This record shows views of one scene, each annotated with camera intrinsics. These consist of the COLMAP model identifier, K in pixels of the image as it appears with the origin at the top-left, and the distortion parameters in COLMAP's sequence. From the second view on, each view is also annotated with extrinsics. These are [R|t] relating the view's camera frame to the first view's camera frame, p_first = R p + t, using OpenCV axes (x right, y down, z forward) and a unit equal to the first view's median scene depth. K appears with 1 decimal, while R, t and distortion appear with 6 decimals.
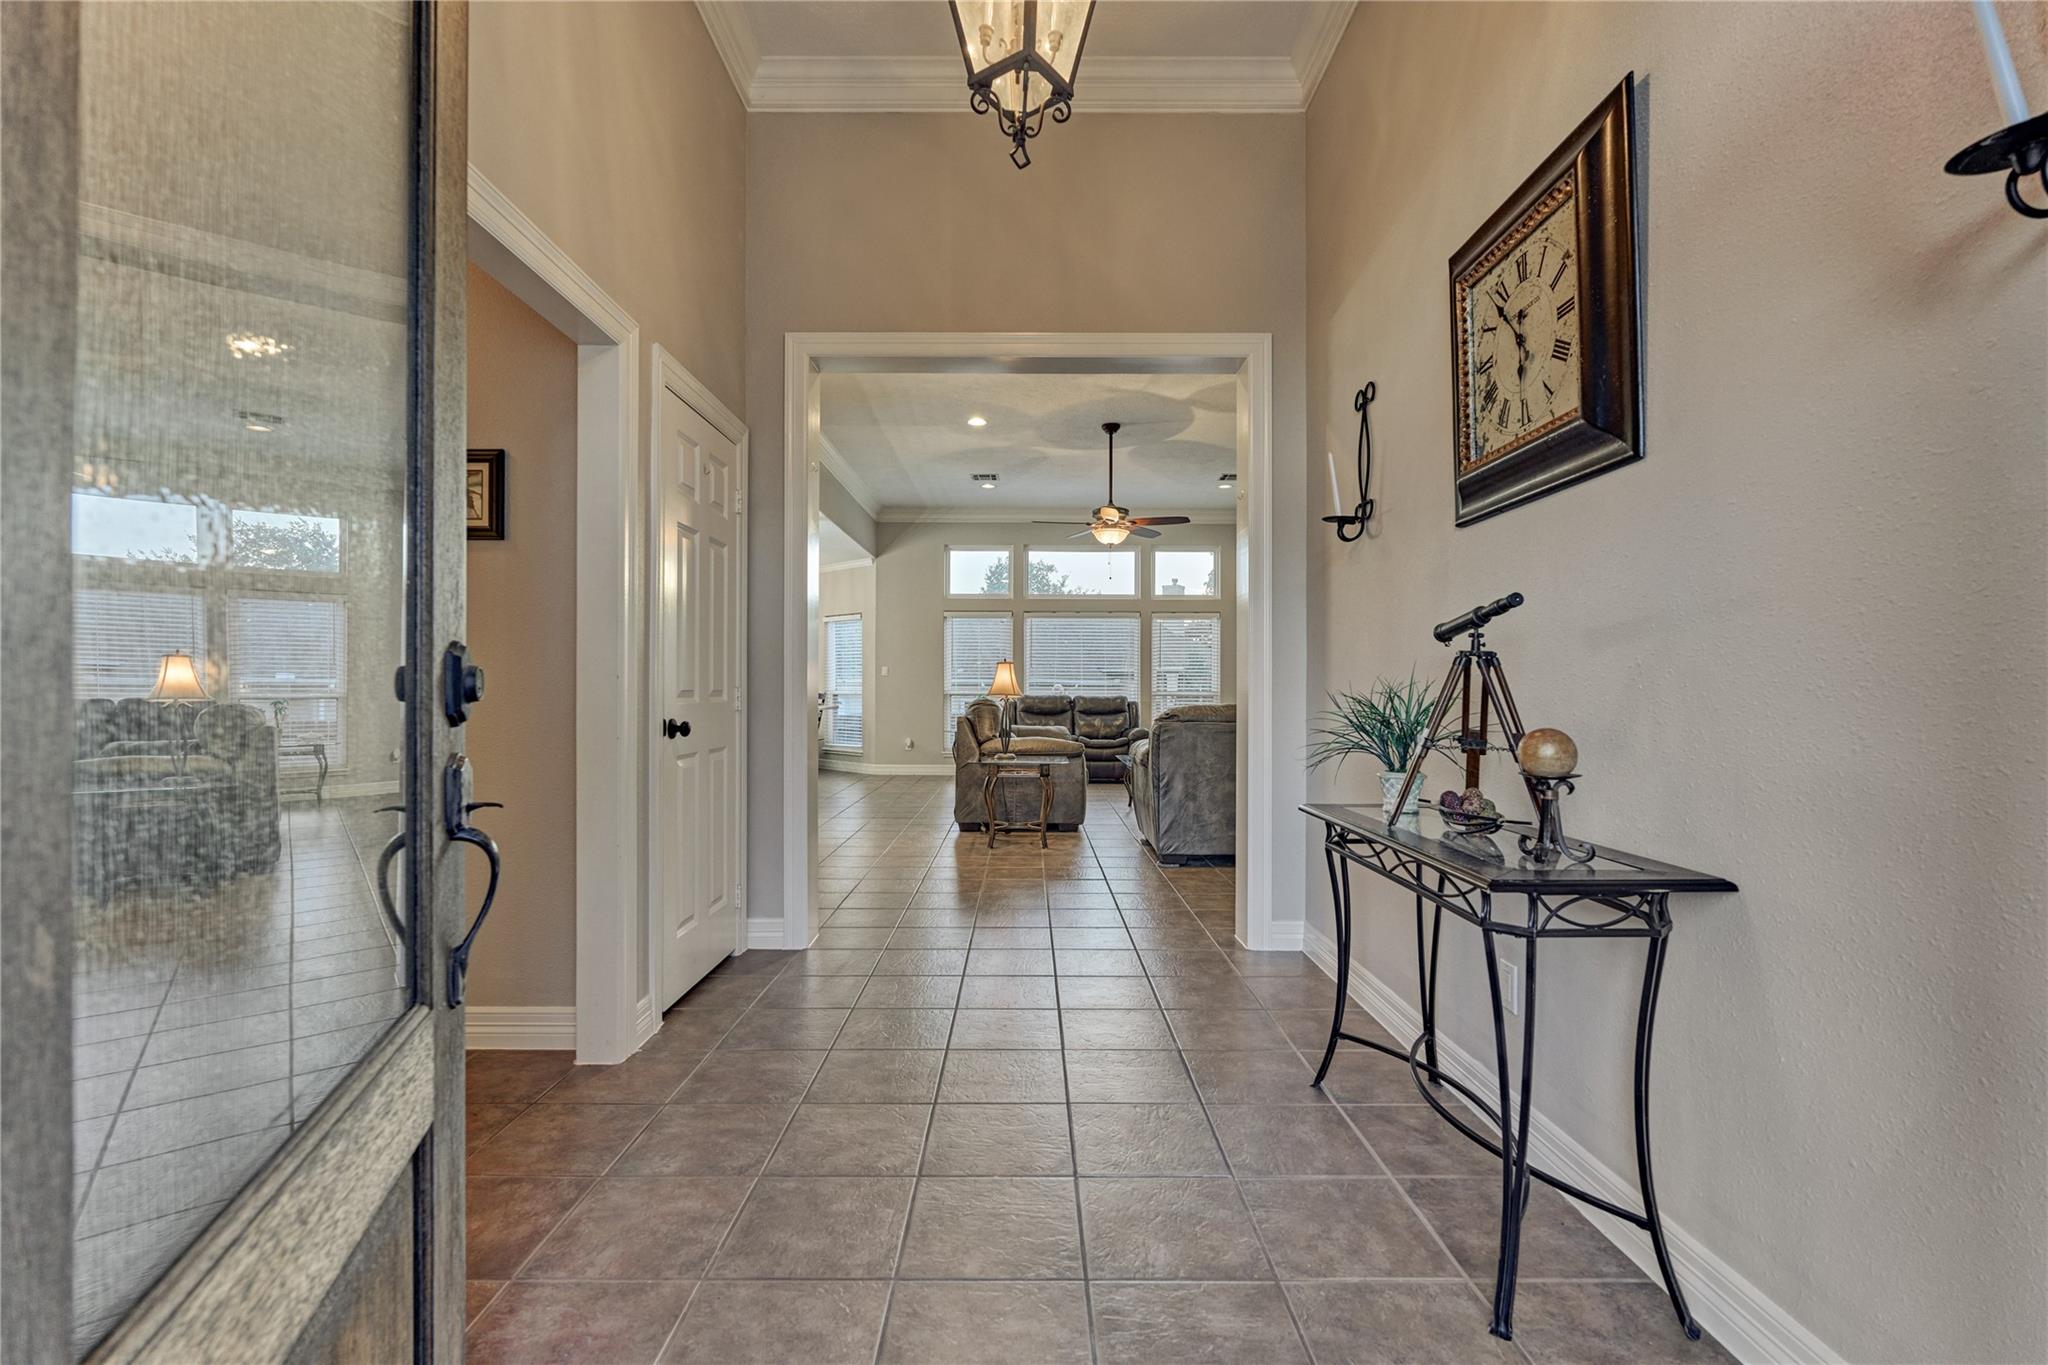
lens RADIAL K [[908.6, 0, 1023.5], [0, 908.6, 700.8], [0, 0, 1]] dist [-0.000334, -0.000686]
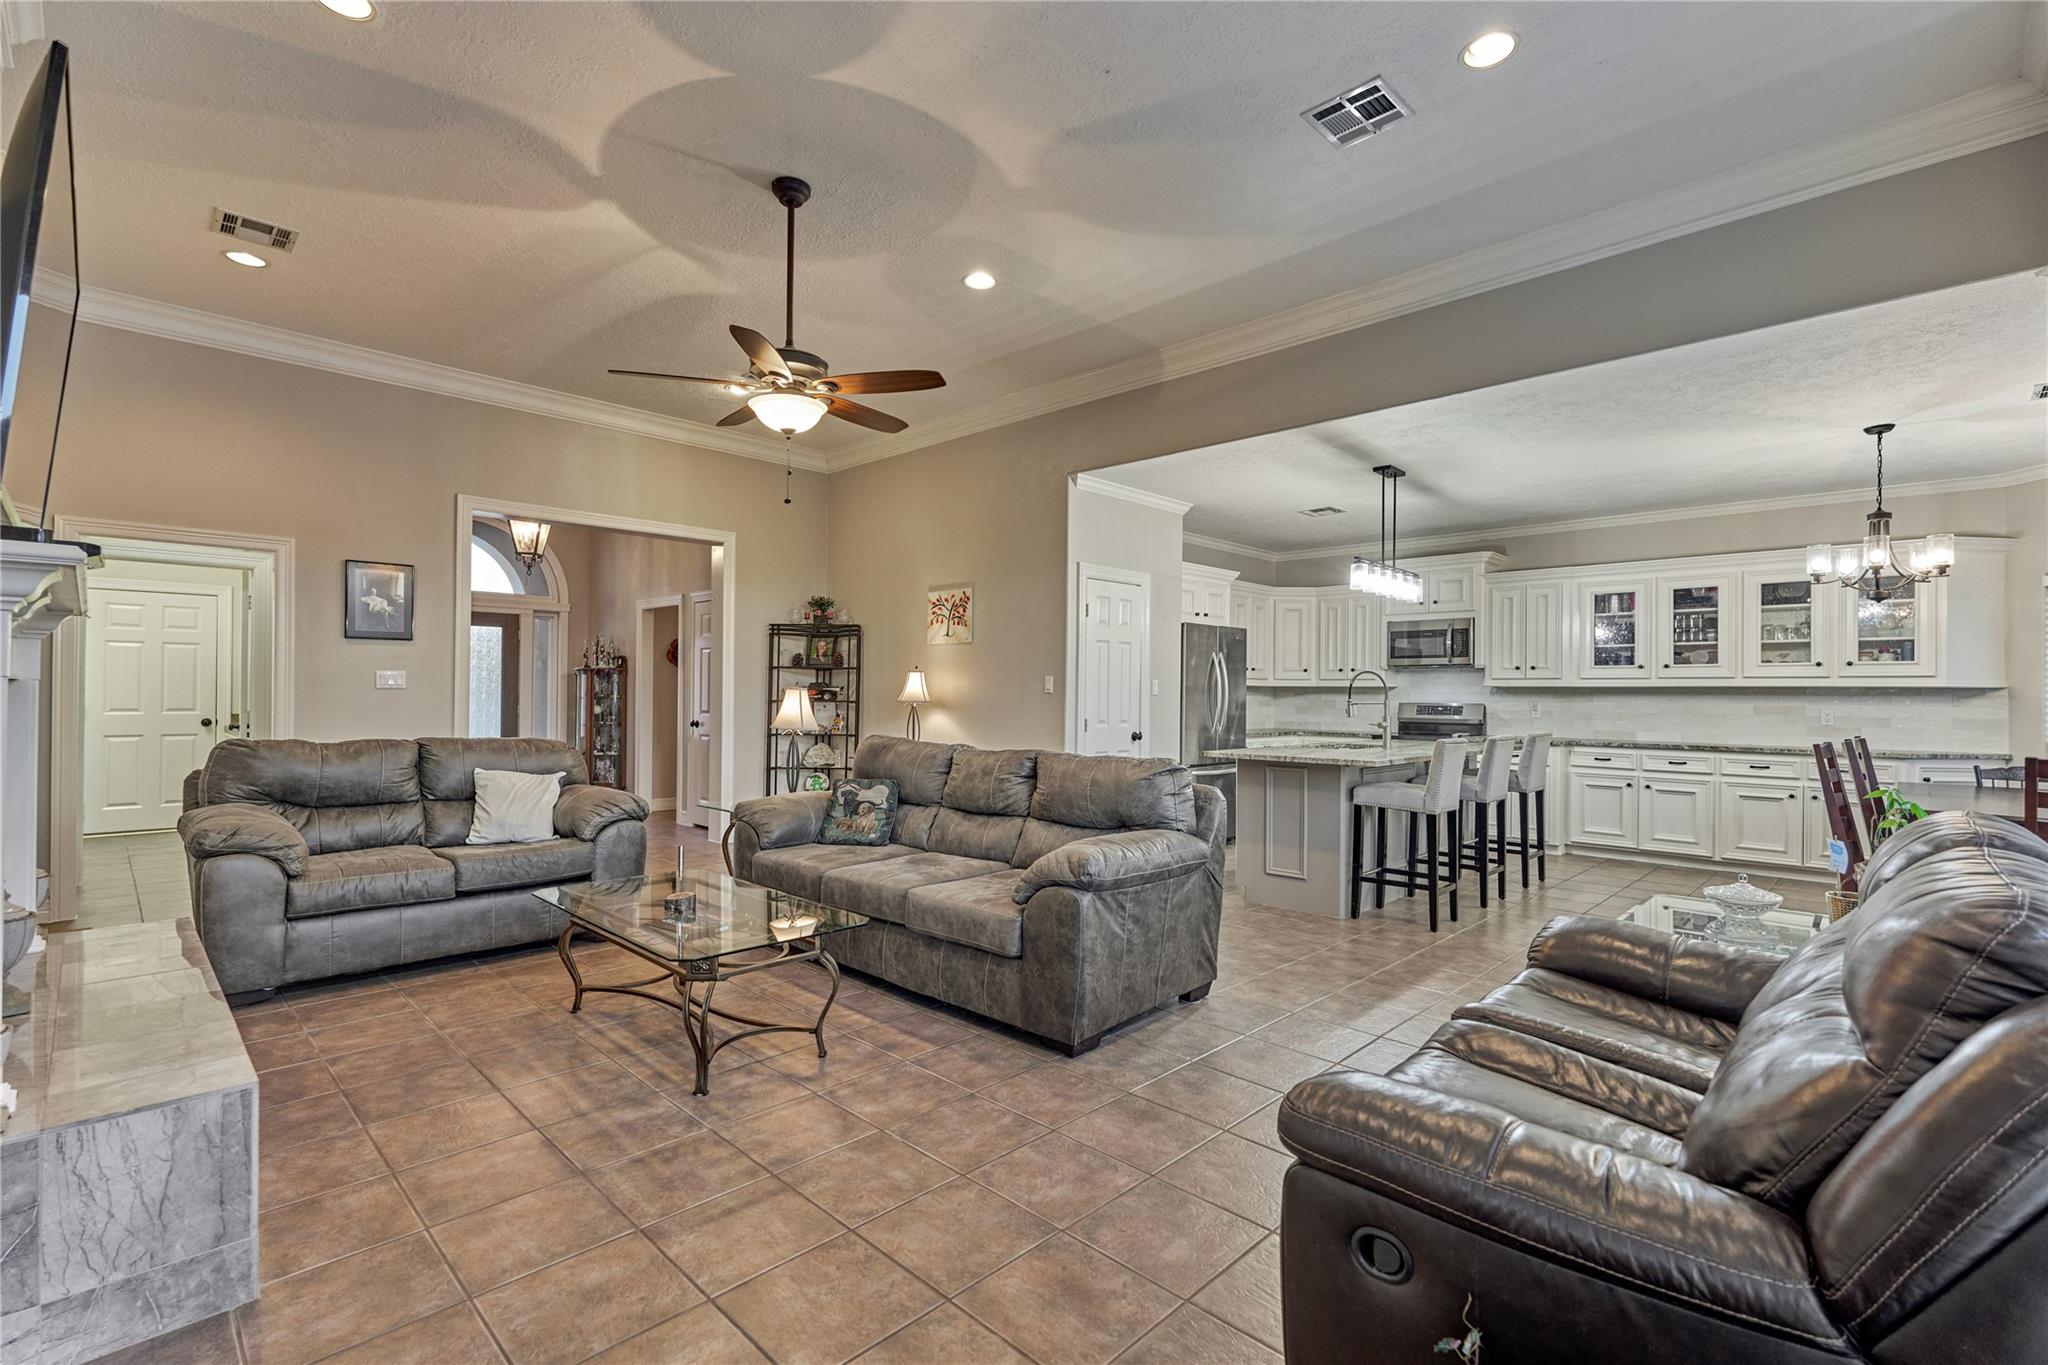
lens RADIAL K [[908.6, 0, 1021.7], [0, 908.6, 688.2], [0, 0, 1]] dist [-0.000334, -0.000686]
pose [[-0.702214, -0.013656, -0.711835, 0.259803], [-0.021320, 0.999771, 0.001852, -0.028968], [0.711646, 0.016477, -0.702345, 1.062340]]
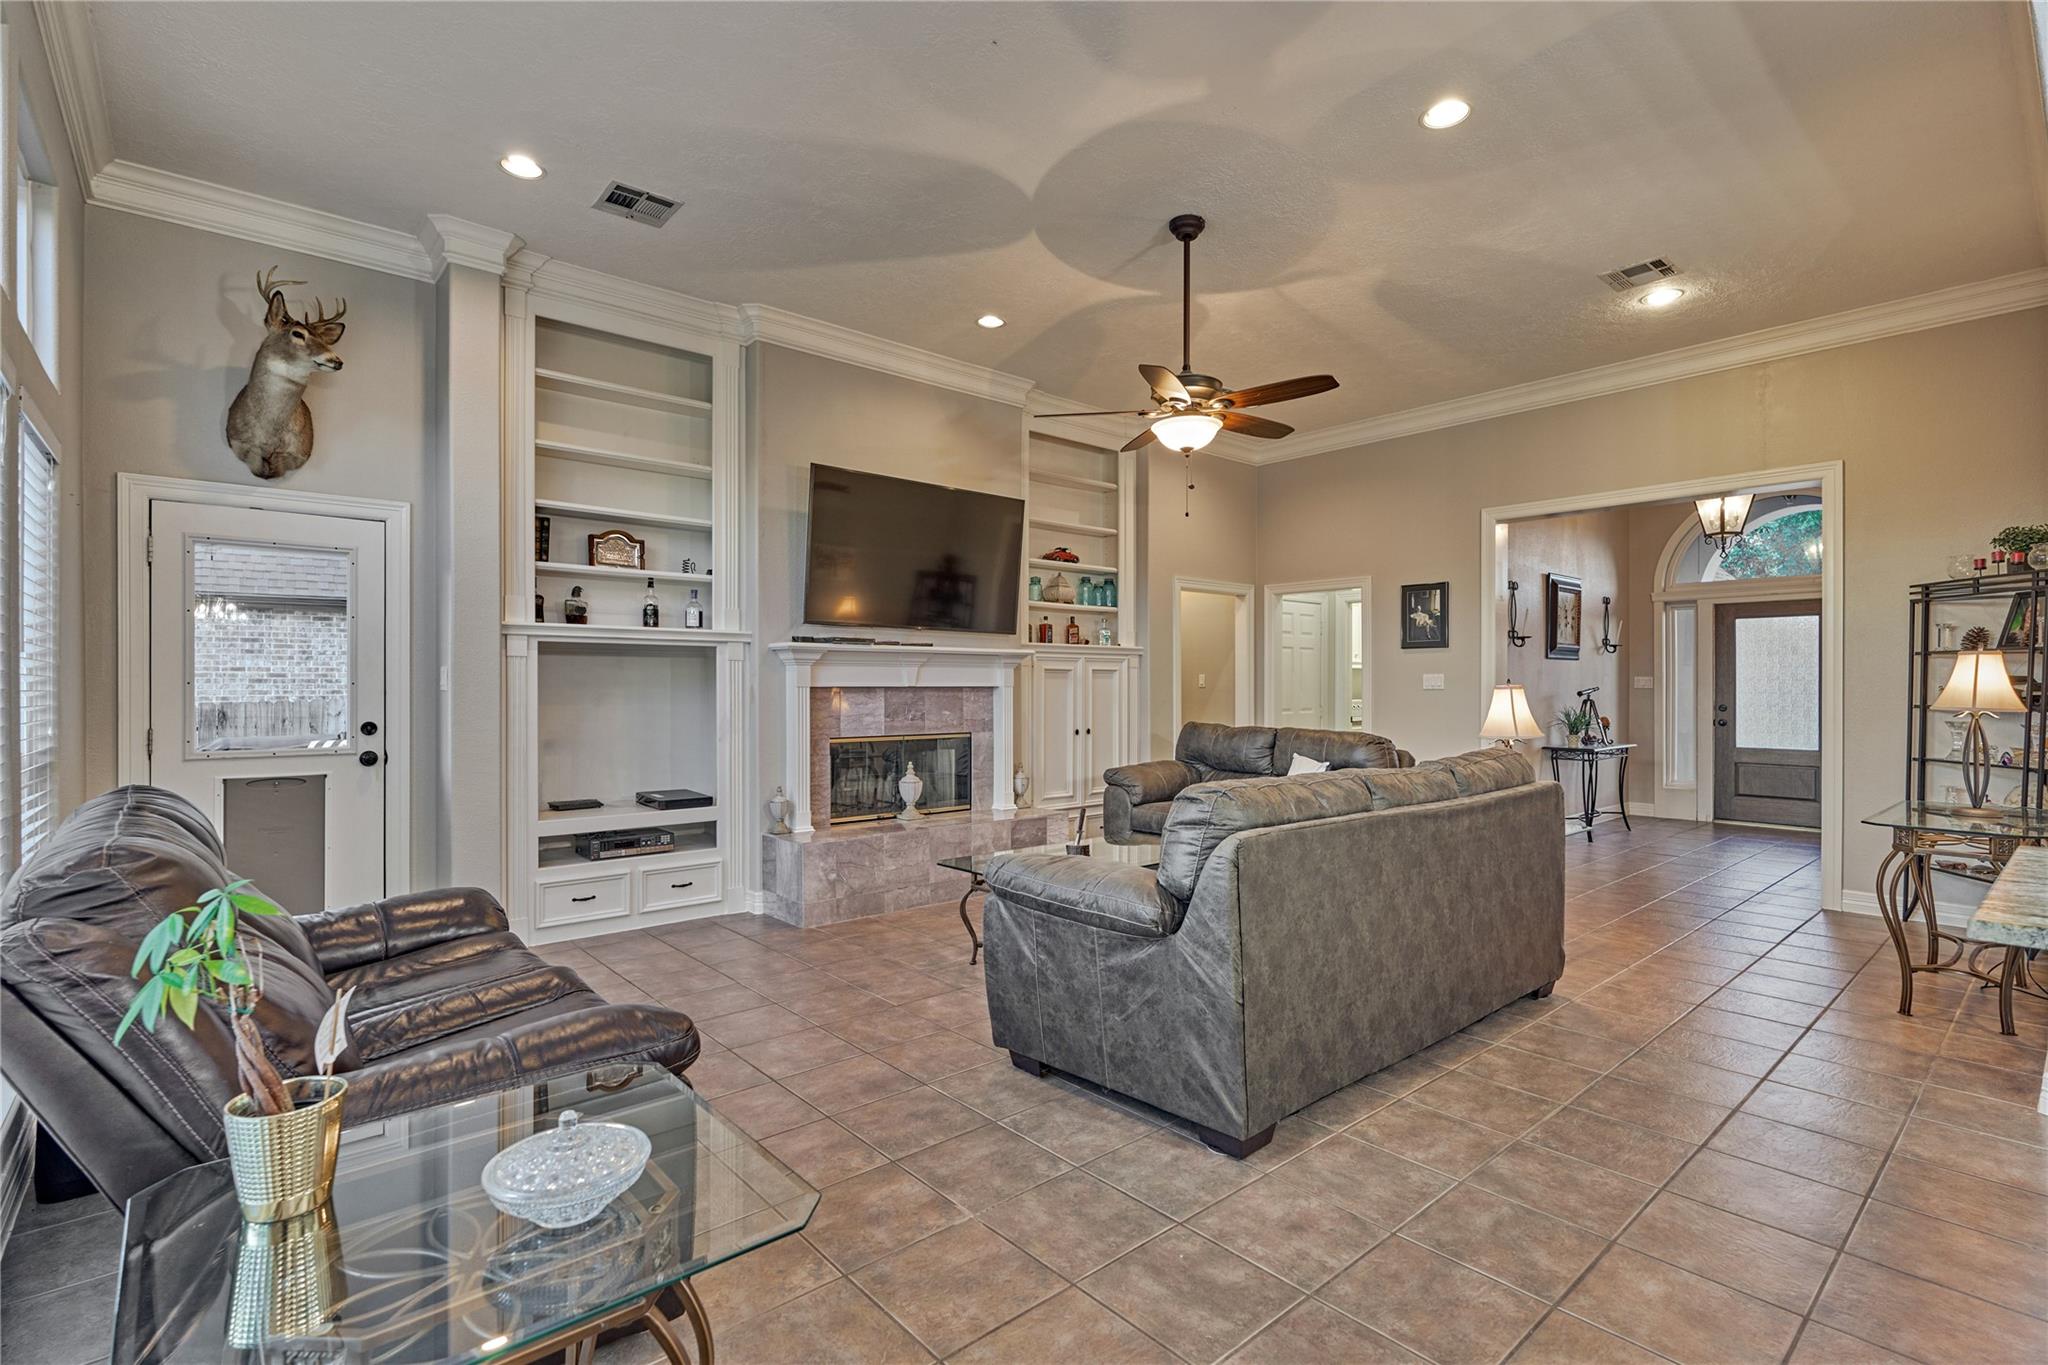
lens RADIAL K [[951.8, 0, 1033.7], [0, 951.8, 686.8], [0, 0, 1]] dist [-0.009369, 0.000770]
pose [[-0.663600, -0.004163, 0.748076, -0.189635], [0.007026, 0.999906, 0.011797, -0.032006], [-0.748054, 0.013084, -0.663508, 1.061941]]
